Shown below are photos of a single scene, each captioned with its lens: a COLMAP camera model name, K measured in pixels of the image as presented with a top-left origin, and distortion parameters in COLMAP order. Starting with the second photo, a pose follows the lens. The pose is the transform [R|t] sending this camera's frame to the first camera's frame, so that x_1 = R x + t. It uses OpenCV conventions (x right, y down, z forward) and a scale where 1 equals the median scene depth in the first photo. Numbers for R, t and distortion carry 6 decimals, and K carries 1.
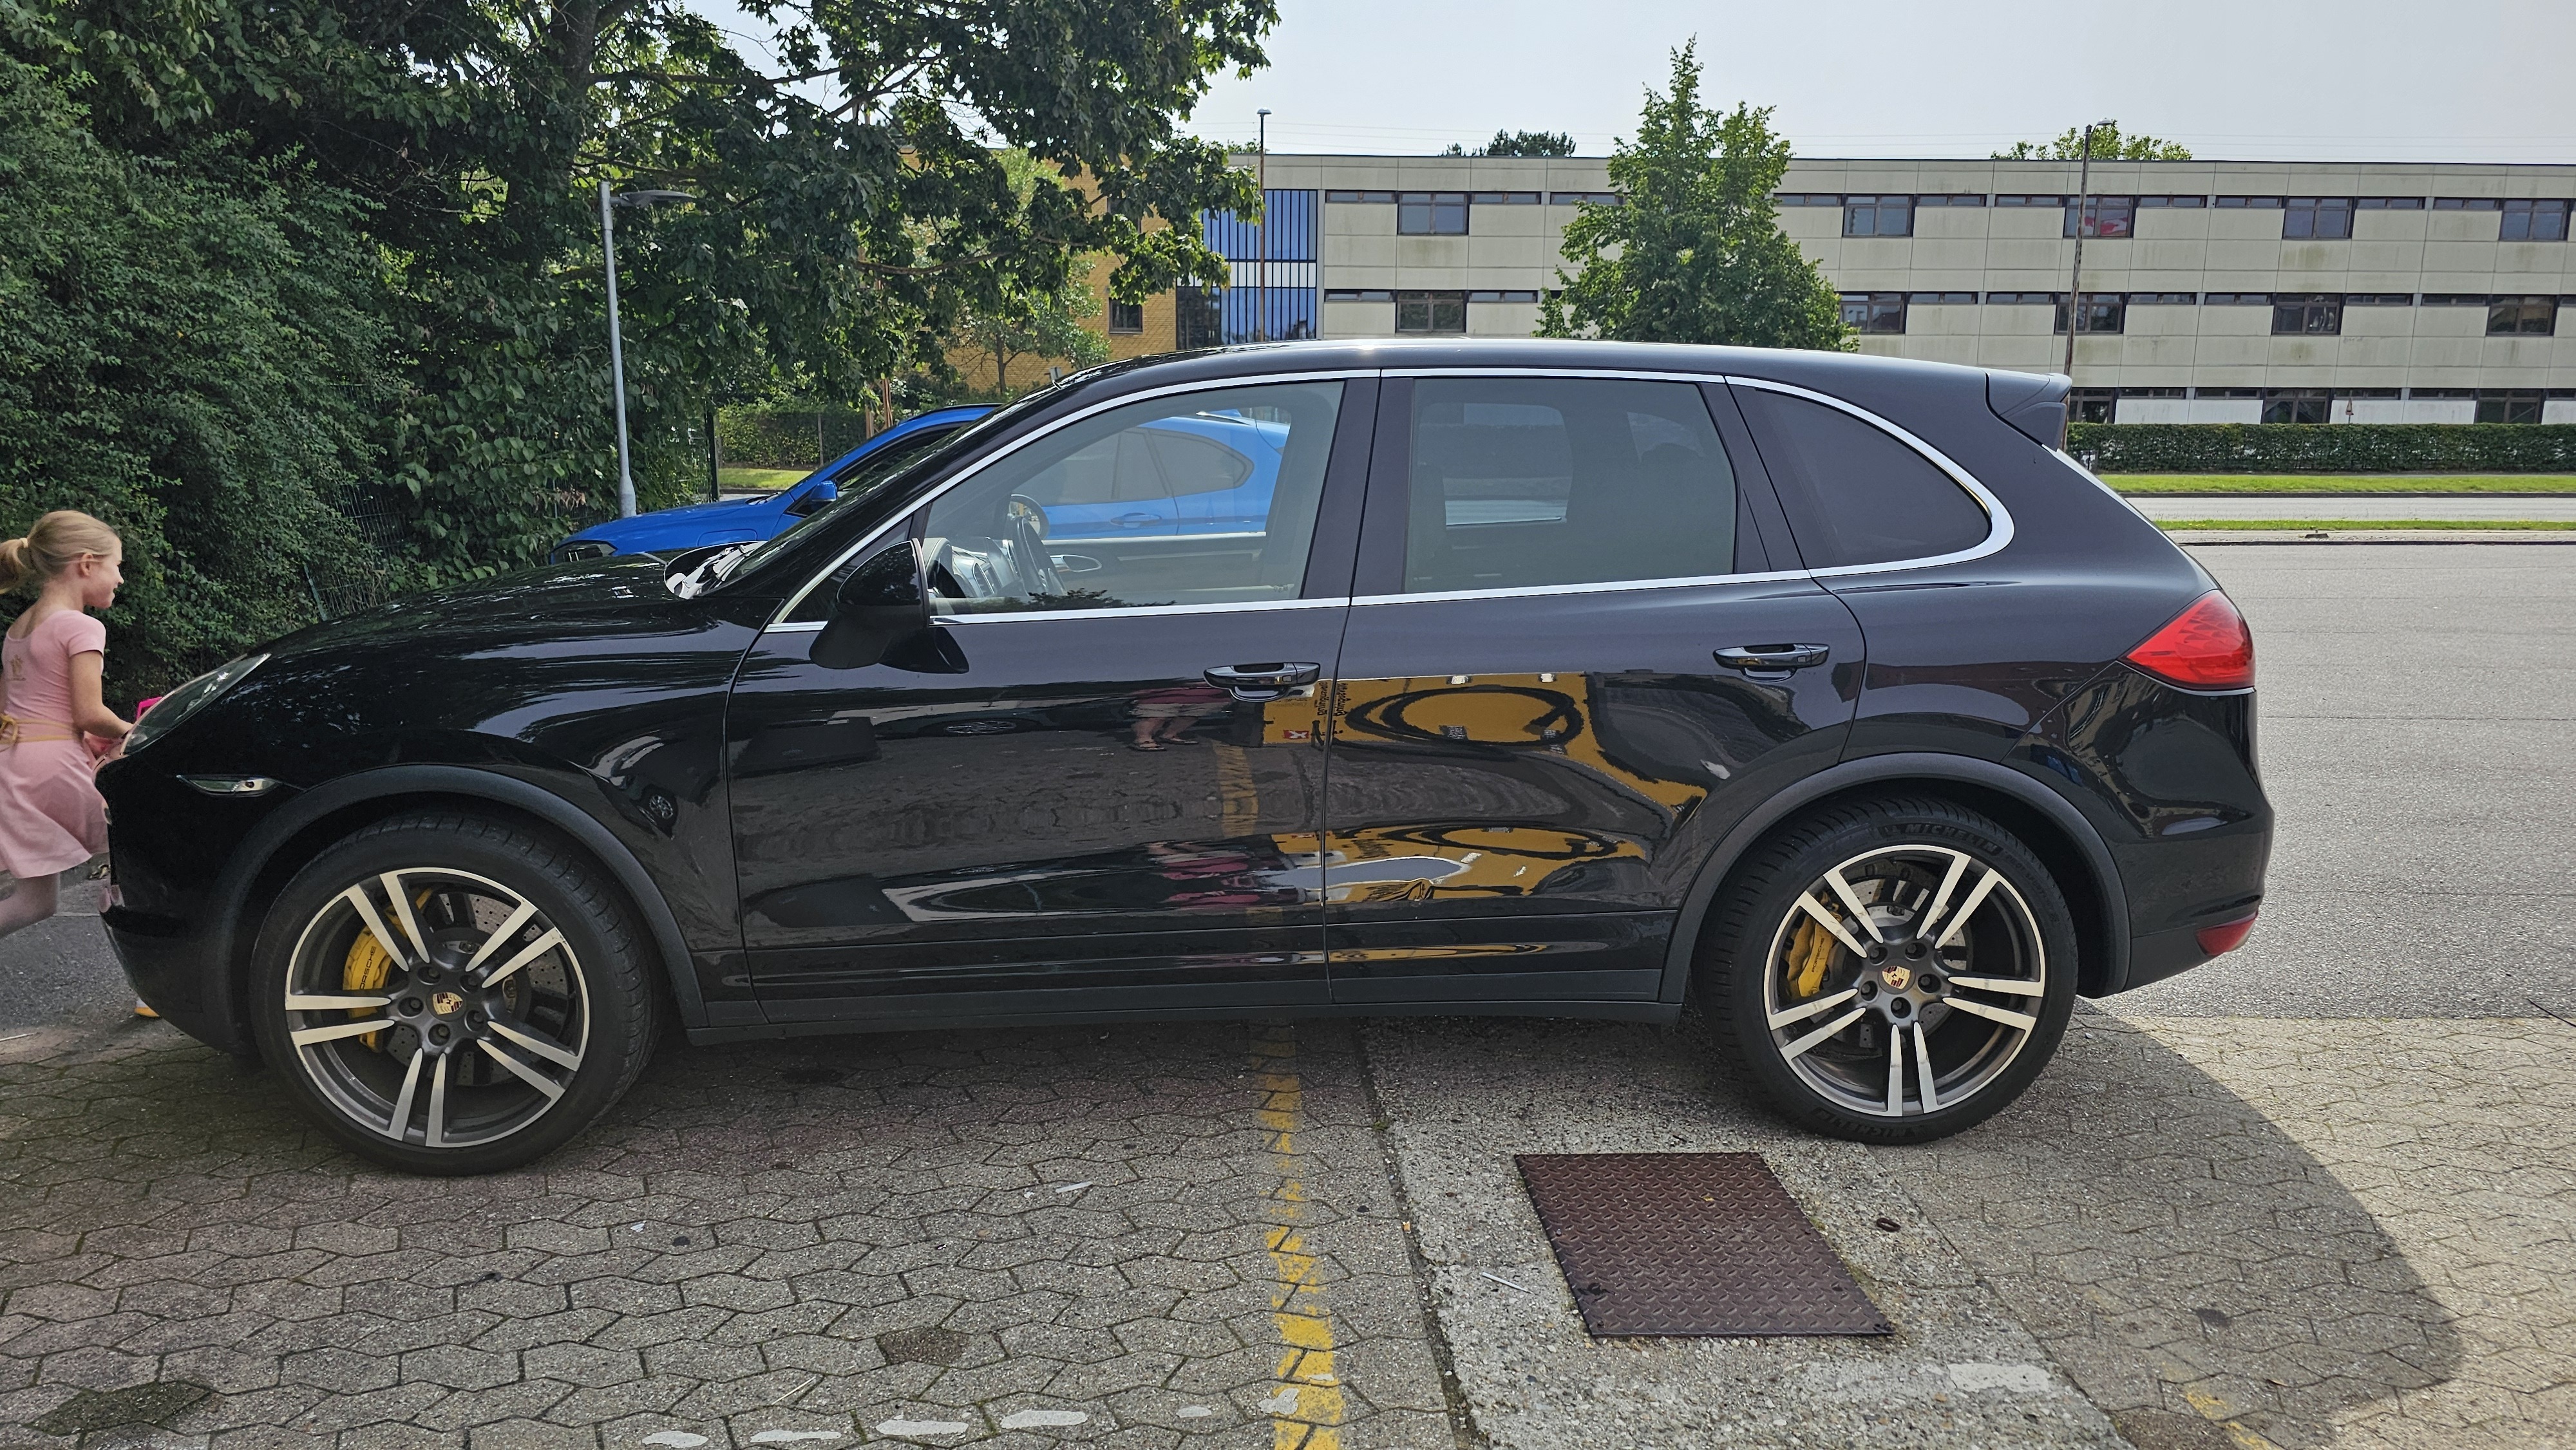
lens RADIAL K [[1773.6, 0, 1283.9], [0, 1773.6, 722.4], [0, 0, 1]] dist [0.065285, -0.069990]
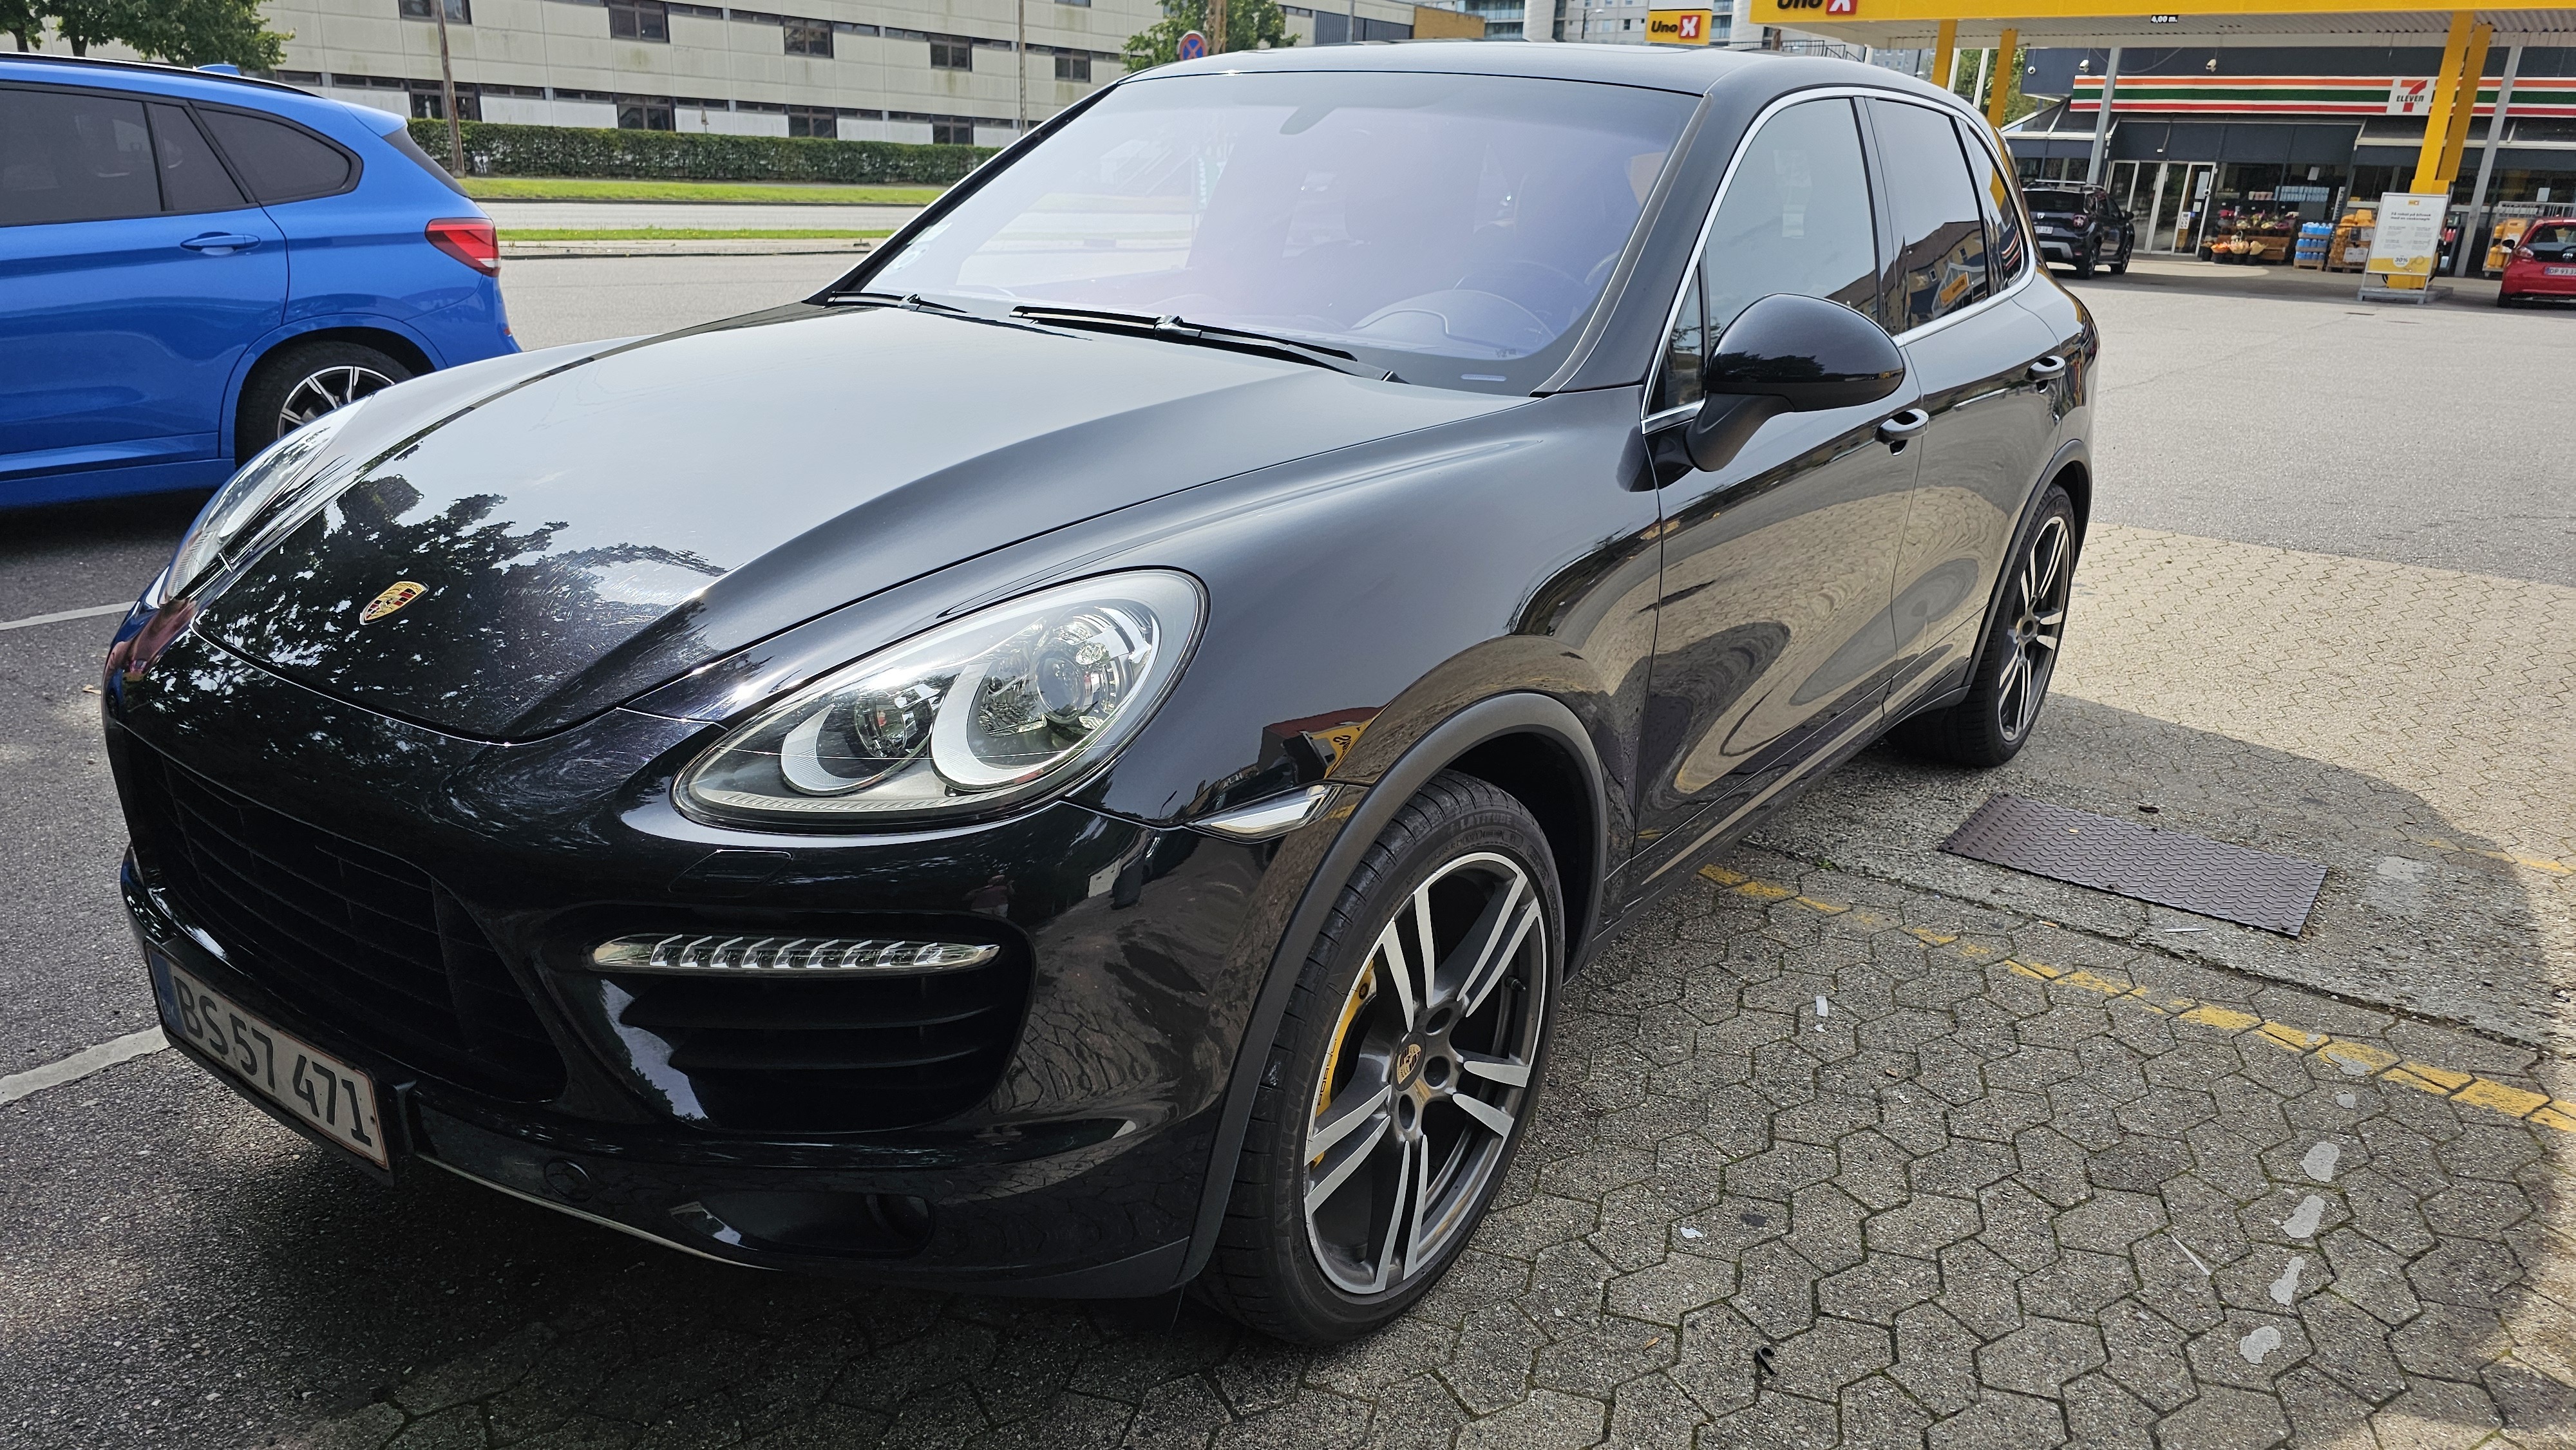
lens RADIAL K [[1773.6, 0, 1283.9], [0, 1773.6, 722.4], [0, 0, 1]] dist [0.065285, -0.069990]
pose [[0.617215, -0.217873, 0.756027, -1.020100], [0.095841, 0.974559, 0.202607, -0.103361], [-0.780935, -0.052593, 0.622394, 0.690415]]
